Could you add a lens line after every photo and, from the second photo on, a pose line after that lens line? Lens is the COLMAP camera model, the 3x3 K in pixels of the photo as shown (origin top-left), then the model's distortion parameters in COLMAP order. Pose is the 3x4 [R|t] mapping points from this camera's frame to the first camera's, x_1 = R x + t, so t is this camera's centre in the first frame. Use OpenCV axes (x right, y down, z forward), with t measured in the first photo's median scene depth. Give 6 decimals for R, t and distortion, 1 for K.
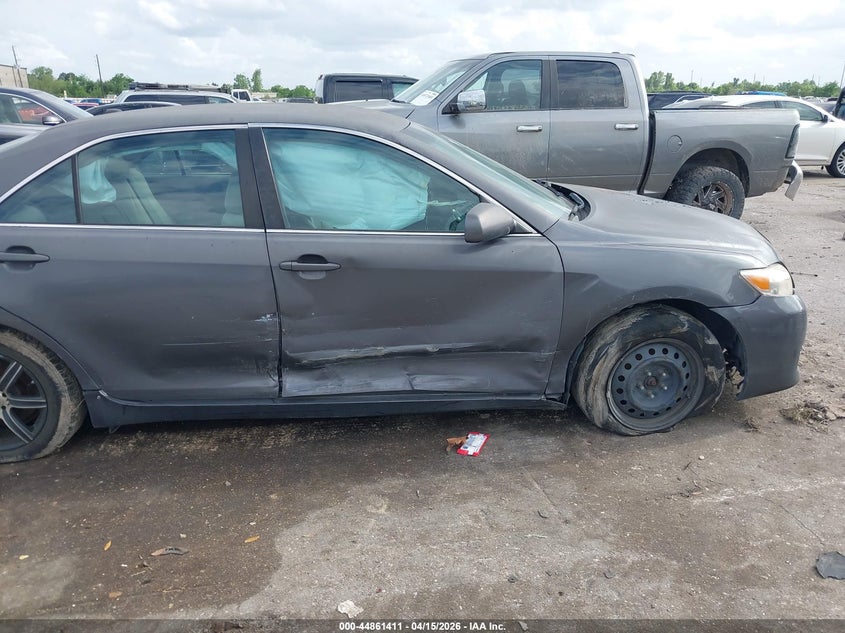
lens RADIAL K [[687.7, 0, 421.1], [0, 687.7, 302.3], [0, 0, 1]] dist [-0.000860, -0.002087]
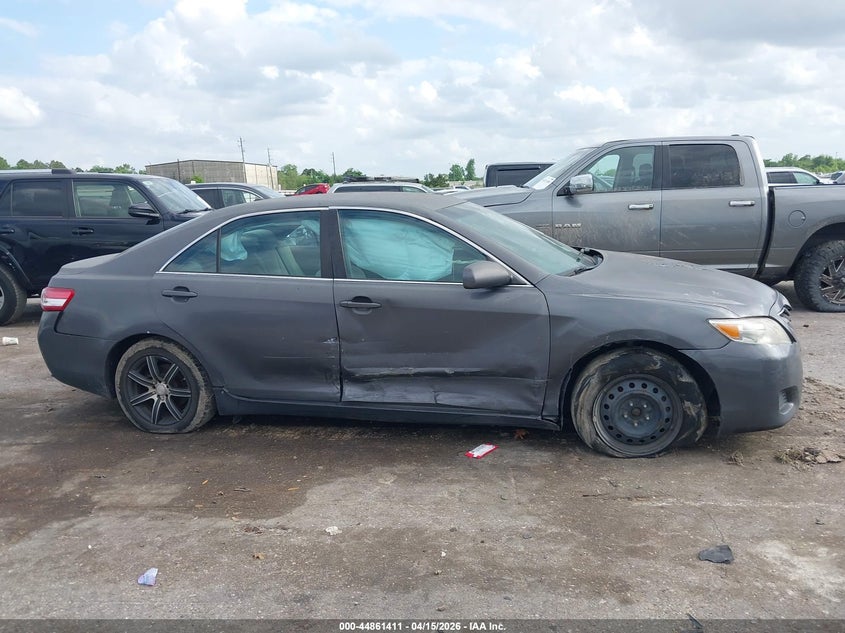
lens RADIAL K [[683.6, 0, 423.5], [0, 683.6, 300.9], [0, 0, 1]] dist [0.026701, -0.010018]
pose [[0.955032, 0.021180, -0.295746, 0.349081], [-0.056239, 0.992278, -0.110548, 0.080711], [0.291121, 0.122210, 0.948849, -0.265642]]
